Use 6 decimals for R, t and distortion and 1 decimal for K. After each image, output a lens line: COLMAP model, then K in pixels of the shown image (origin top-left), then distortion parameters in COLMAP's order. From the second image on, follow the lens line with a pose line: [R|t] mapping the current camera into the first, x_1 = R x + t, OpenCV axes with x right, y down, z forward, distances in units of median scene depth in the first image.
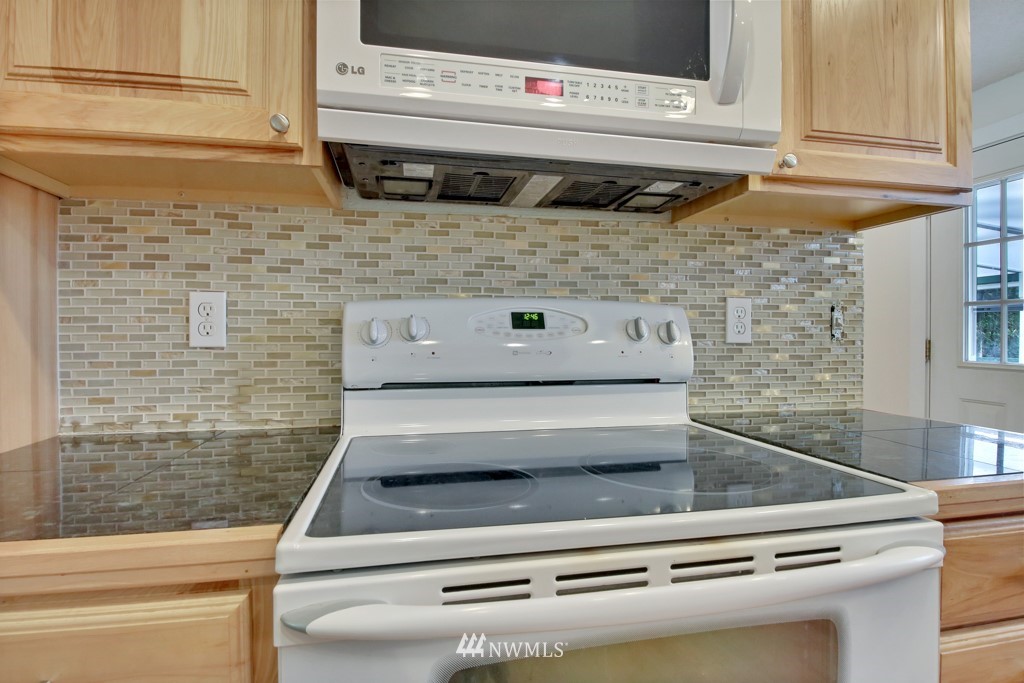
lens RADIAL K [[525.9, 0, 512.4], [0, 525.9, 337.6], [0, 0, 1]] dist [0.013359, -0.022464]
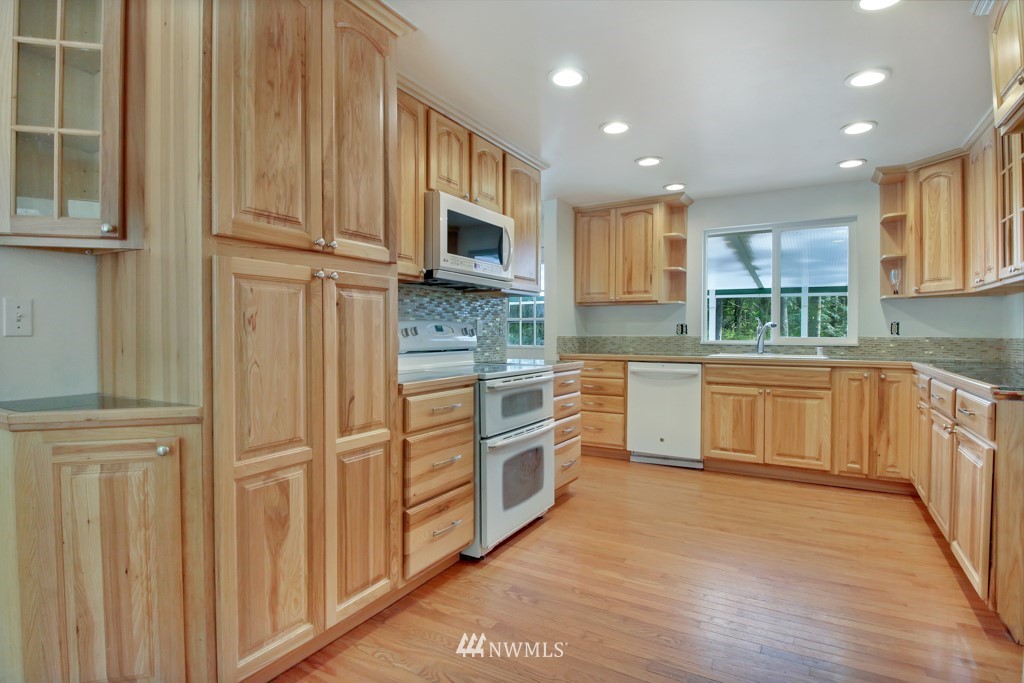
lens RADIAL K [[525.9, 0, 511.9], [0, 525.9, 336.6], [0, 0, 1]] dist [0.013359, -0.022464]
pose [[0.668350, -0.004159, 0.743836, -1.697768], [0.001145, 0.999989, 0.004563, -0.001471], [-0.743846, -0.002198, 0.668347, -1.102890]]
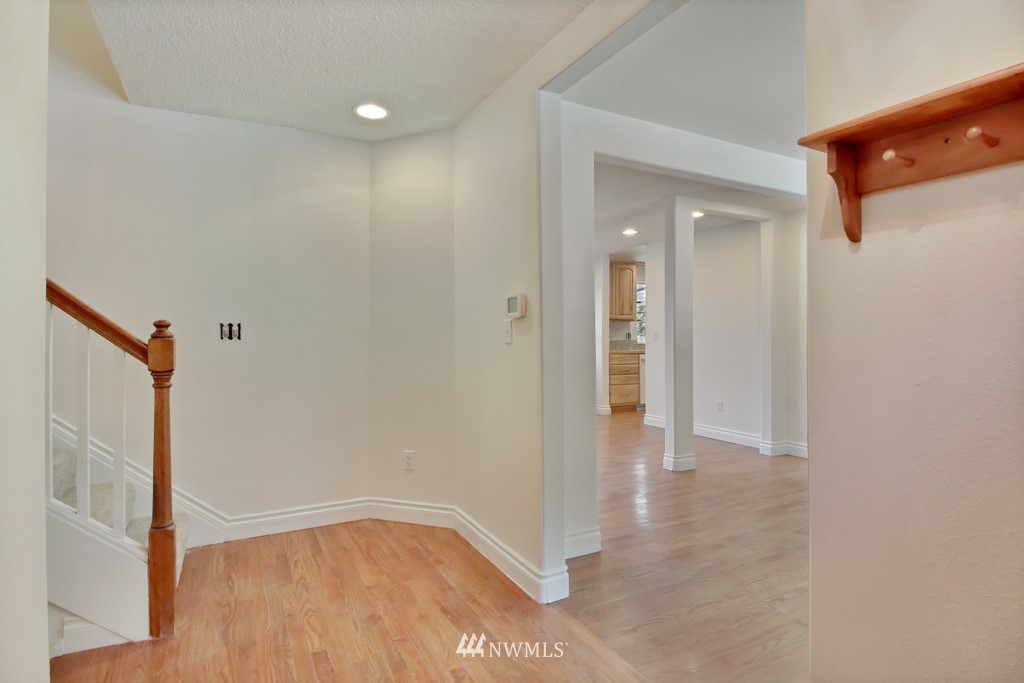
lens RADIAL K [[525.9, 0, 510.7], [0, 525.9, 339.8], [0, 0, 1]] dist [0.013359, -0.022464]
pose [[-0.287080, -0.000220, 0.957907, -4.375221], [0.004613, 0.999988, 0.001612, -0.003067], [-0.957896, 0.004881, -0.287075, 4.475828]]
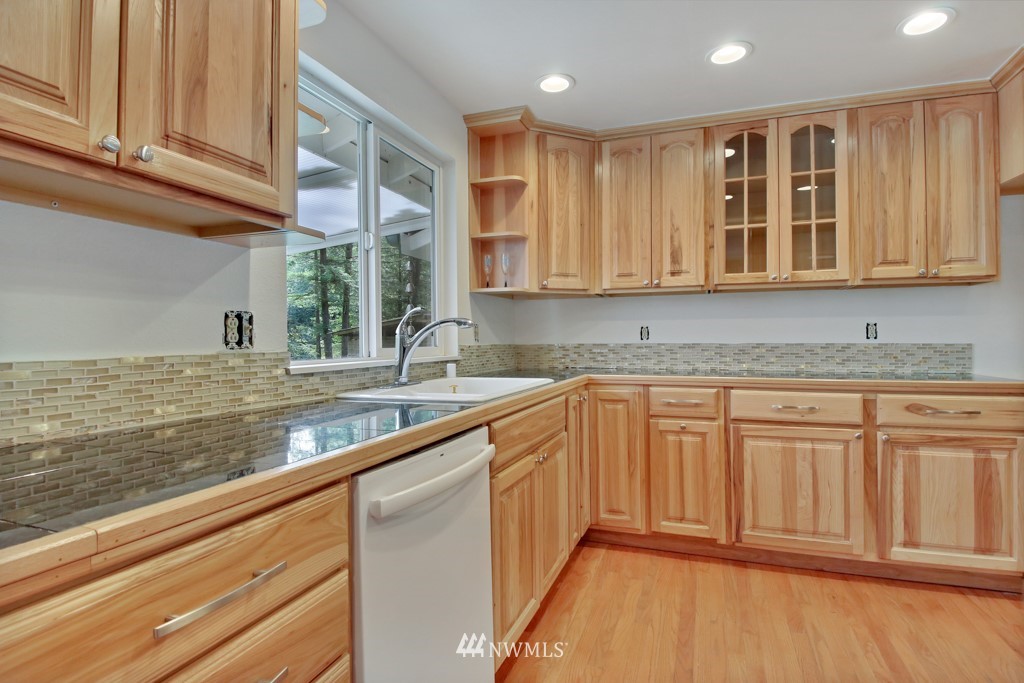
lens RADIAL K [[525.9, 0, 506.7], [0, 525.9, 334.5], [0, 0, 1]] dist [0.013359, -0.022464]
pose [[-0.851169, 0.008737, 0.524819, 1.132508], [0.007298, 0.999962, -0.004810, -0.015474], [-0.524841, -0.000264, -0.851200, 1.442724]]
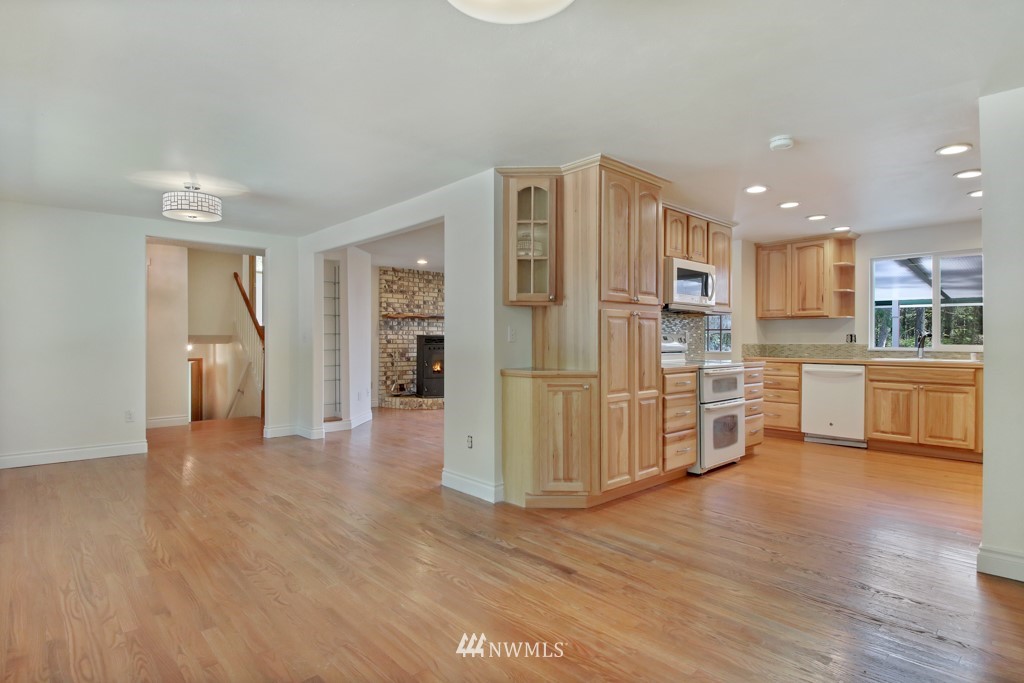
lens RADIAL K [[525.9, 0, 514.2], [0, 525.9, 337.6], [0, 0, 1]] dist [0.013359, -0.022464]
pose [[0.857732, 0.006076, 0.514061, -3.192887], [-0.002176, 0.999964, -0.008187, 0.001849], [-0.514093, 0.005904, 0.857714, -2.057346]]
